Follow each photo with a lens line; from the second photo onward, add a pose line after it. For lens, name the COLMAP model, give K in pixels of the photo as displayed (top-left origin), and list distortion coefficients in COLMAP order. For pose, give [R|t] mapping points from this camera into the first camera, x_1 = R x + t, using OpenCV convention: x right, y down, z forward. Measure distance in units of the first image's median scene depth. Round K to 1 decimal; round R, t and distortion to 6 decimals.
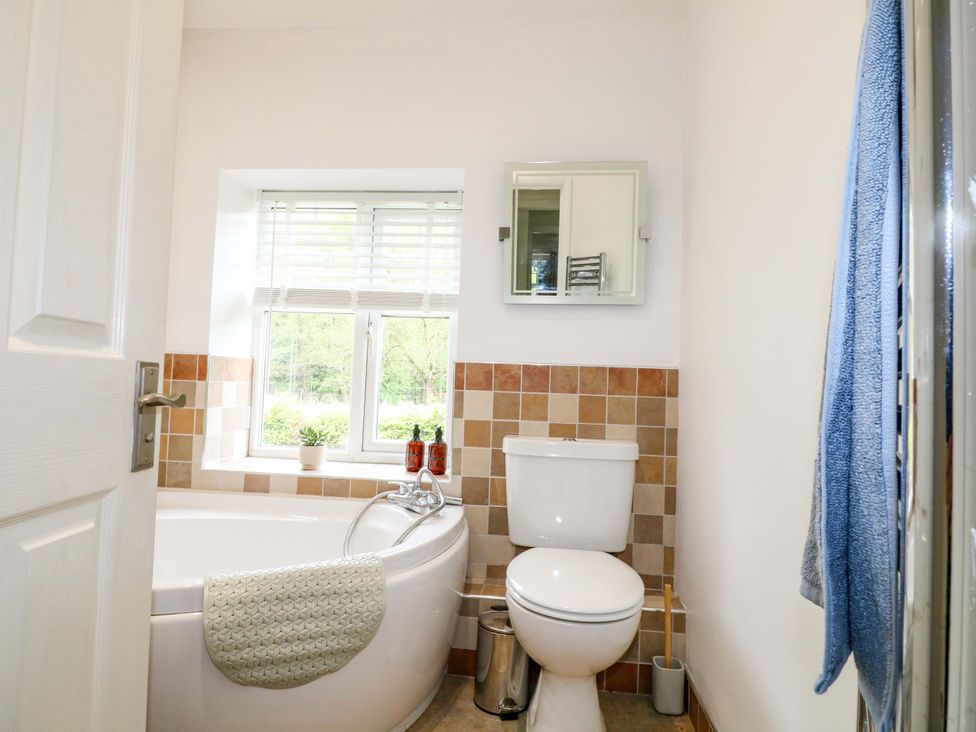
lens RADIAL K [[583.0, 0, 488.0], [0, 583.0, 366.0], [0, 0, 1]] dist [-0.002727, -0.000629]
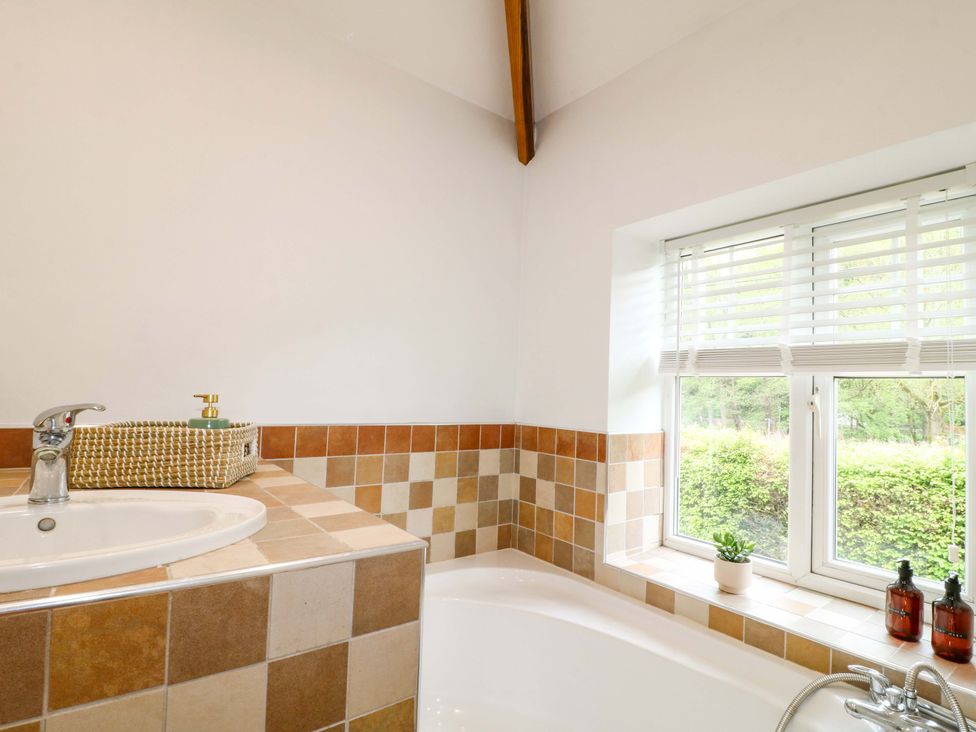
lens RADIAL K [[502.7, 0, 489.6], [0, 502.7, 364.2], [0, 0, 1]] dist [0.000207, -0.014075]
pose [[0.675566, -0.056216, -0.735154, -0.020958], [0.020221, 0.998127, -0.057743, -0.079507], [0.737022, 0.024143, 0.675437, 0.309073]]
